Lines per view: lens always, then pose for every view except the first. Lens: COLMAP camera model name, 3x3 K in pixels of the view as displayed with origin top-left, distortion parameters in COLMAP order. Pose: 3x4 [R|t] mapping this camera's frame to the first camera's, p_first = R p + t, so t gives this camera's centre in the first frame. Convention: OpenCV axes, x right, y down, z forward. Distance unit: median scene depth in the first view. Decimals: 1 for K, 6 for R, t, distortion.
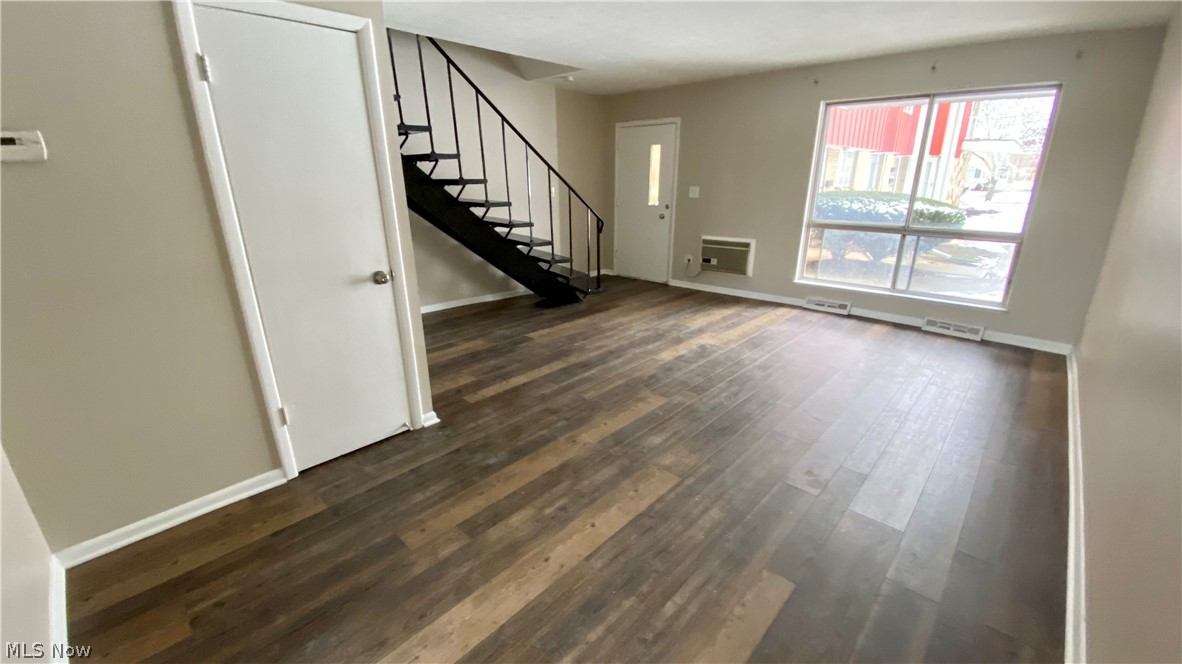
lens RADIAL K [[481.2, 0, 595.9], [0, 481.2, 333.2], [0, 0, 1]] dist [0.020360, 0.000053]
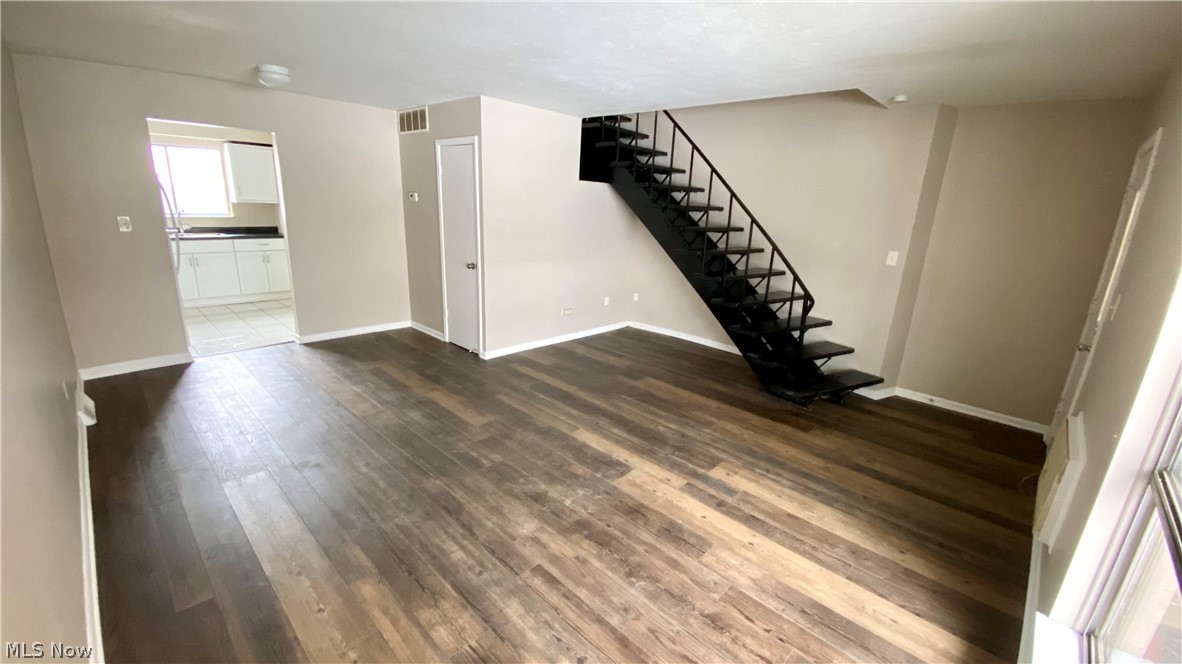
lens RADIAL K [[481.2, 0, 594.3], [0, 481.2, 334.4], [0, 0, 1]] dist [0.020360, 0.000053]
pose [[-0.016729, 0.277462, -0.960591, 0.835862], [-0.357366, 0.895606, 0.264915, -0.315928], [0.933815, 0.347714, 0.084173, 0.802658]]
